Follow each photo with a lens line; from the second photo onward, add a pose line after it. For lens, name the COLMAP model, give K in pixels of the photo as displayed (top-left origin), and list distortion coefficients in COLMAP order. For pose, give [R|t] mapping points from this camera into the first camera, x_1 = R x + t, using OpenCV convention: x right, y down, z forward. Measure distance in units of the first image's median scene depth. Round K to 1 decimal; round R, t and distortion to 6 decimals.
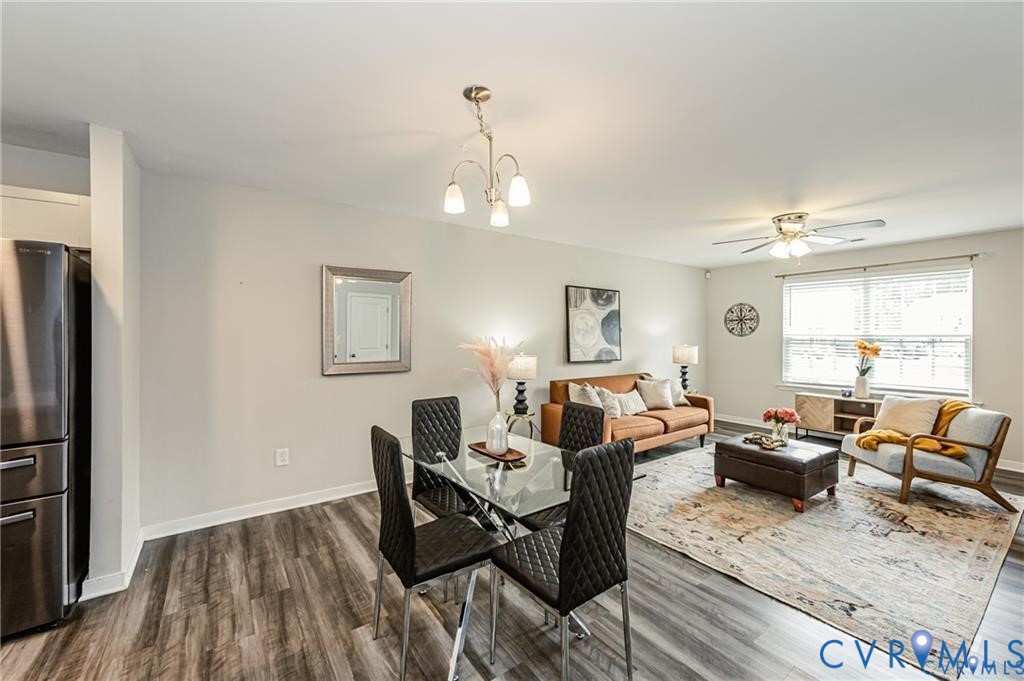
lens RADIAL K [[408.1, 0, 510.4], [0, 408.1, 334.1], [0, 0, 1]] dist [0.000240, 0.000050]
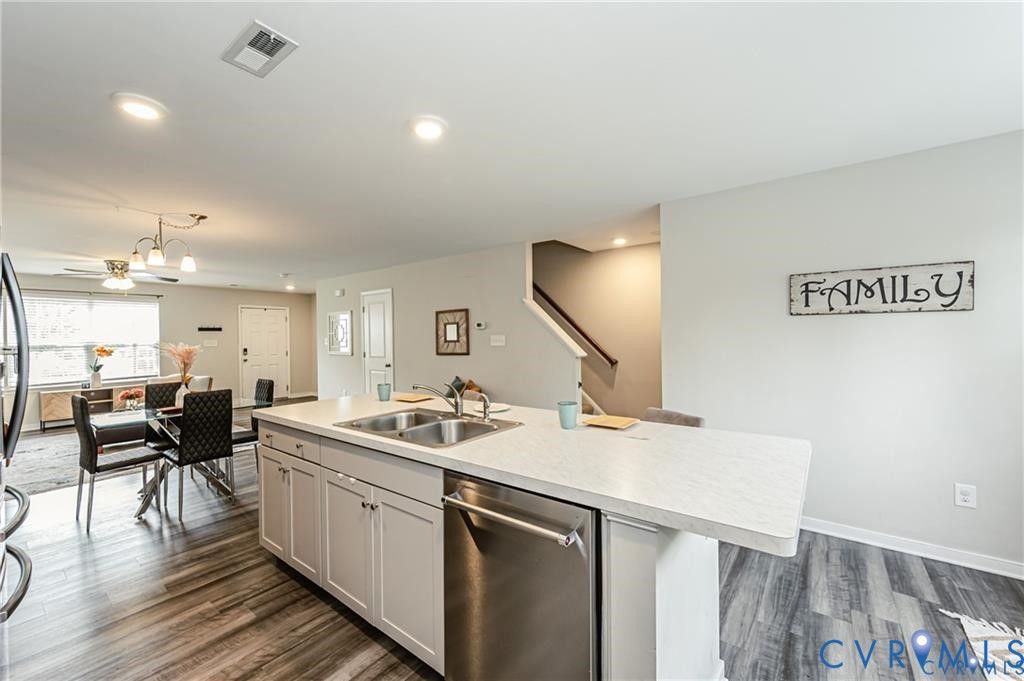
lens RADIAL K [[408.1, 0, 511.2], [0, 408.1, 339.0], [0, 0, 1]] dist [0.000240, 0.000050]
pose [[-0.292824, -0.007125, 0.956140, -1.163544], [0.013616, 0.999840, 0.011620, -0.006534], [-0.956069, 0.016422, -0.292680, 0.076937]]
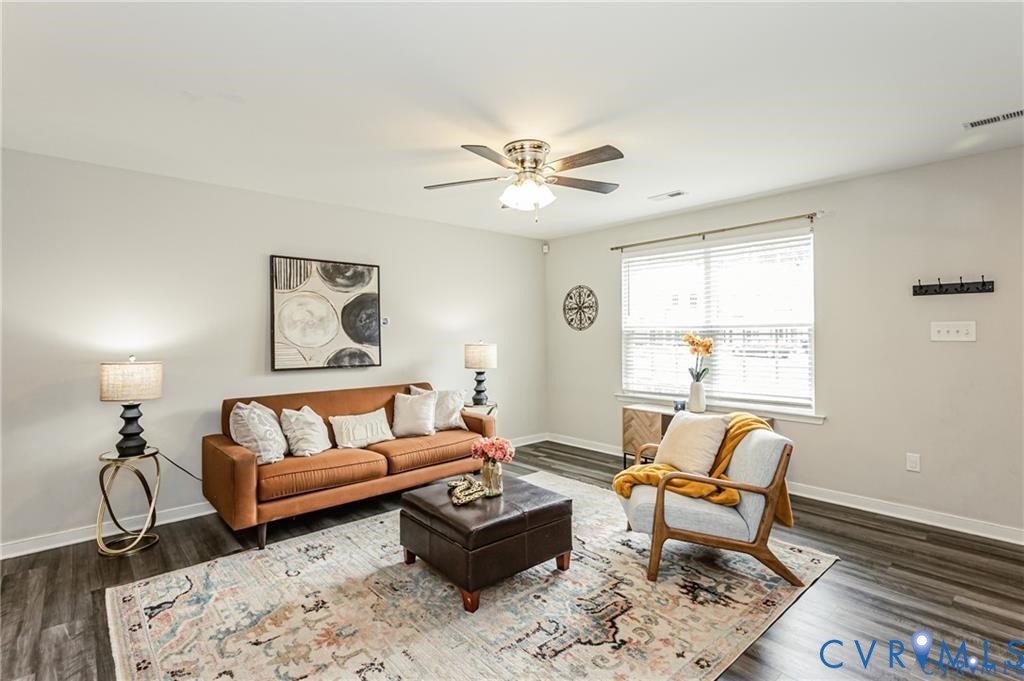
lens RADIAL K [[487.6, 0, 508.6], [0, 487.6, 328.7], [0, 0, 1]] dist [-0.000850, 0.001004]
pose [[0.994468, -0.009345, 0.104624, 0.579293], [0.010103, 0.999926, -0.006722, 0.013605], [-0.104554, 0.007742, 0.994489, 0.216096]]
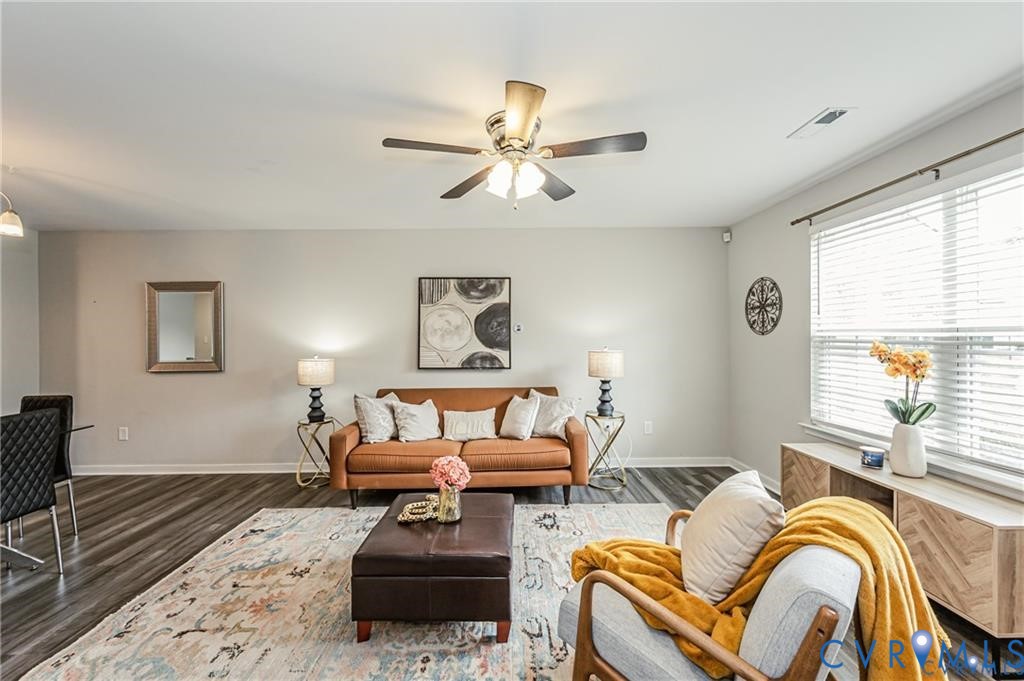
lens RADIAL K [[408.1, 0, 513.1], [0, 408.1, 337.8], [0, 0, 1]] dist [0.000240, 0.000050]
pose [[0.822694, -0.008935, -0.568414, 1.021470], [0.012268, 0.999923, 0.002039, 0.008023], [0.568352, -0.008651, 0.822740, 0.543097]]
